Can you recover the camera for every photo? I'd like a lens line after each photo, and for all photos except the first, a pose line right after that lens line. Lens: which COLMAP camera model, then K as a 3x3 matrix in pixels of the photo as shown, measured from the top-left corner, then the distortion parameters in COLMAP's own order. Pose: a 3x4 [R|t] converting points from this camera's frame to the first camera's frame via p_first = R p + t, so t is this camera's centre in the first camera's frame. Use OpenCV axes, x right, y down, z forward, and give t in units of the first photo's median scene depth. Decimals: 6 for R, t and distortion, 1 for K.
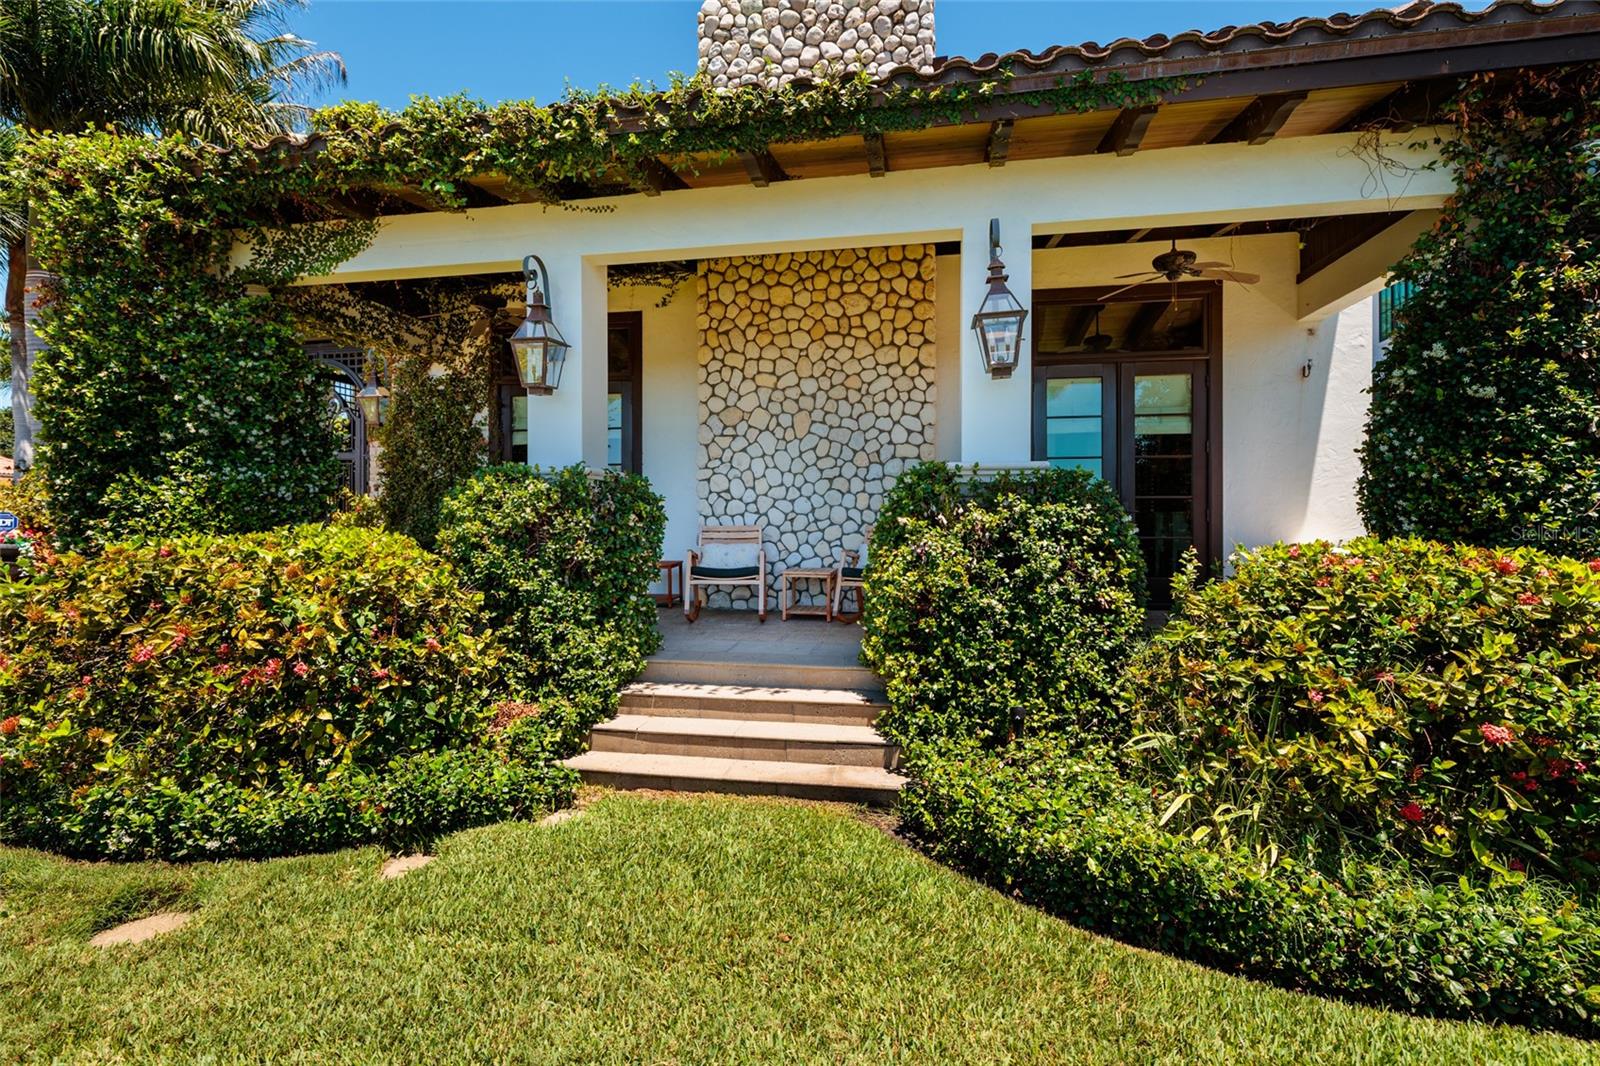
lens RADIAL K [[736.7, 0, 805.4], [0, 736.7, 527.7], [0, 0, 1]] dist [-0.004346, 0.000264]
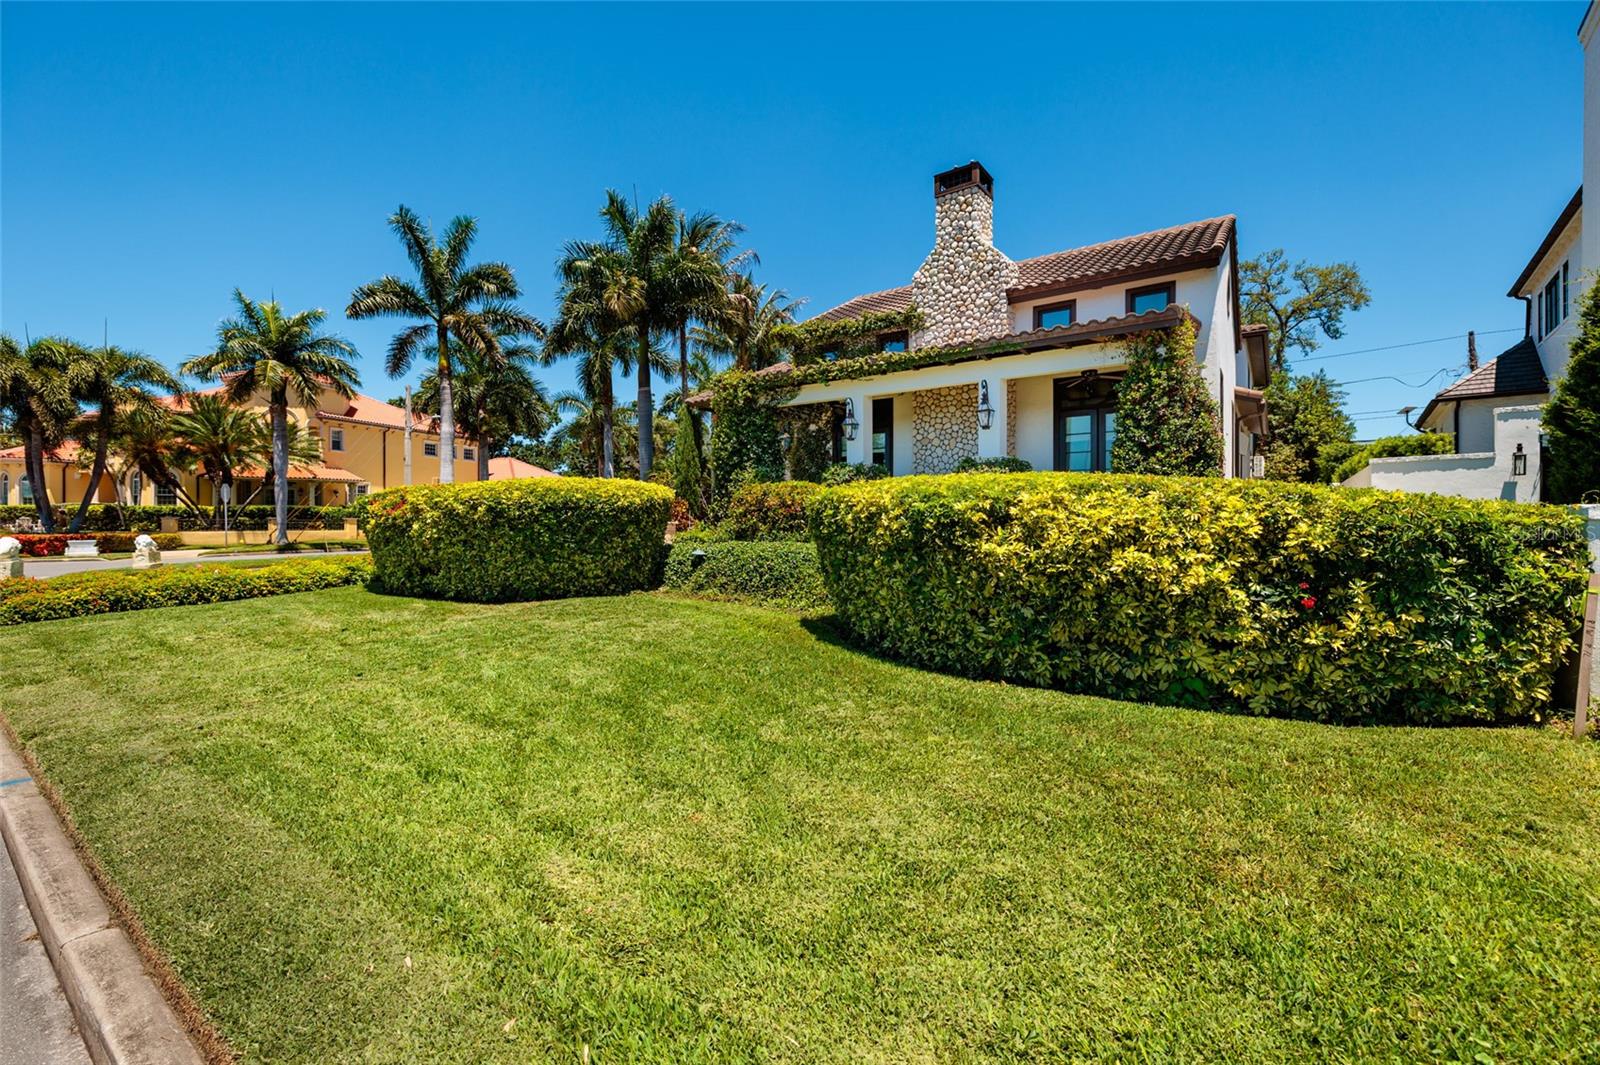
lens RADIAL K [[698.5, 0, 804.3], [0, 698.5, 523.0], [0, 0, 1]] dist [0.016489, -0.000134]
pose [[0.910740, -0.000559, -0.412980, 0.617278], [-0.003045, 0.999963, -0.008070, 0.174856], [0.412969, 0.008607, 0.910704, -1.602845]]
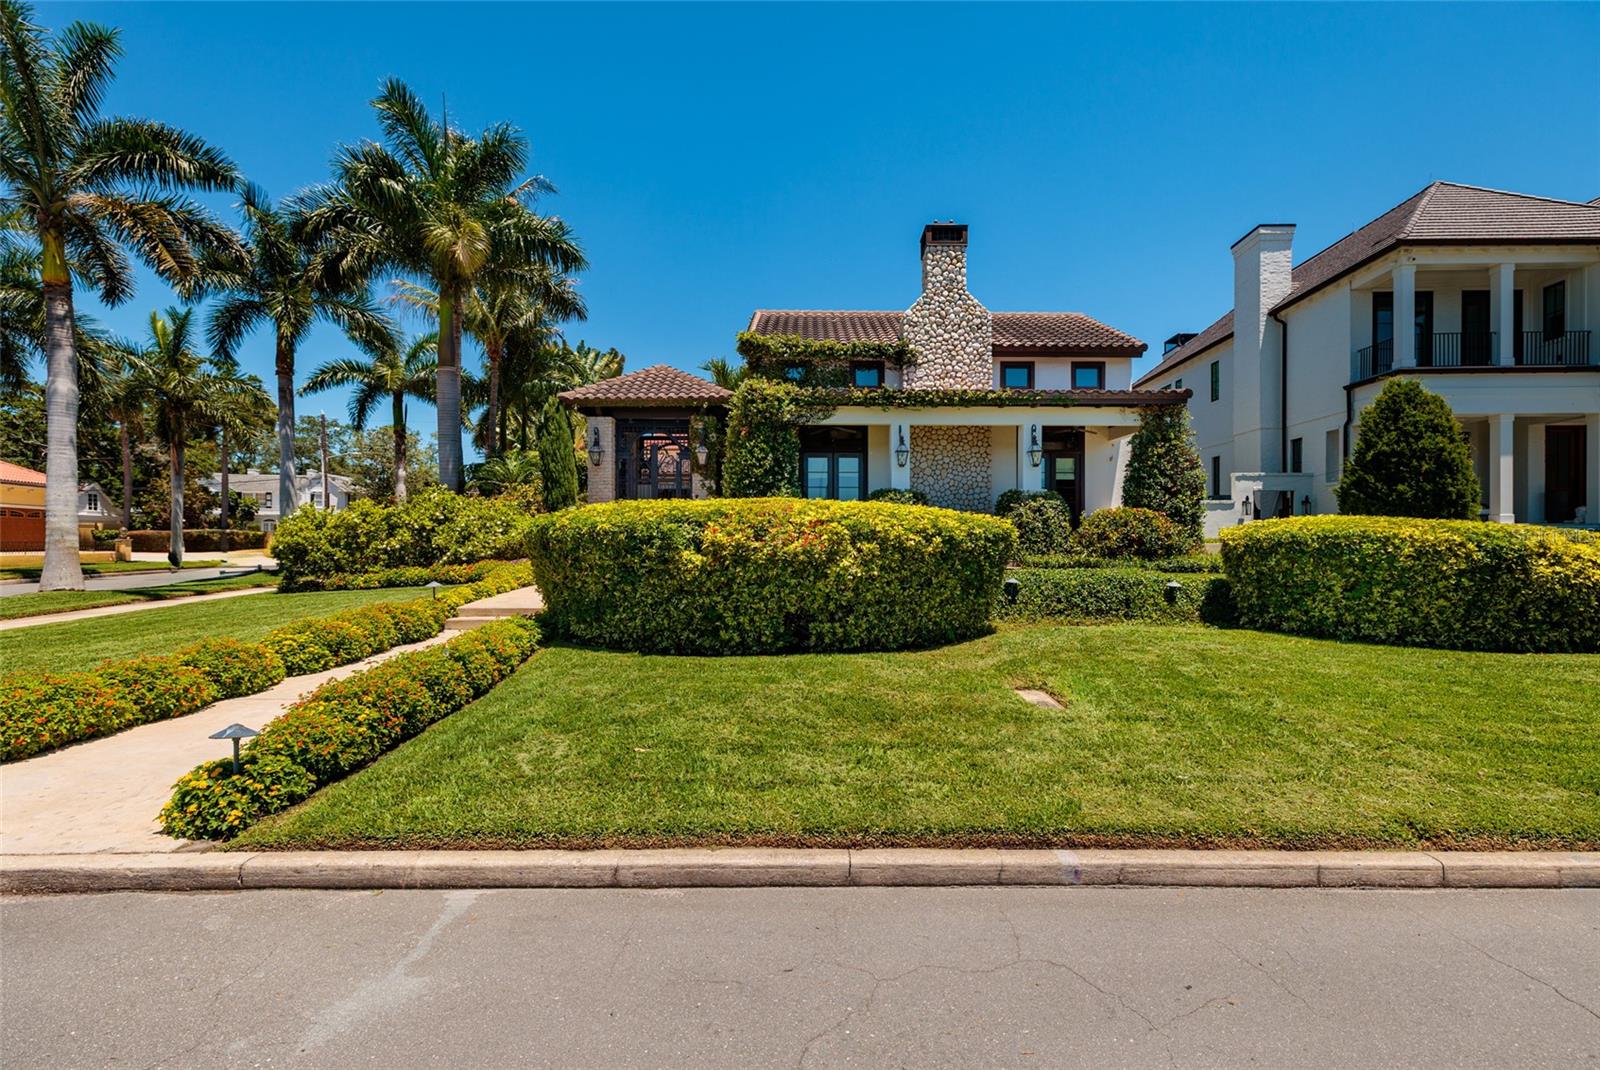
lens RADIAL K [[698.5, 0, 863.3], [0, 698.5, 550.2], [0, 0, 1]] dist [0.016489, -0.000134]
pose [[0.971636, -0.007535, 0.236360, -1.102004], [0.005645, 0.999946, 0.008673, 0.141148], [-0.236413, -0.007092, 0.971627, -1.737287]]
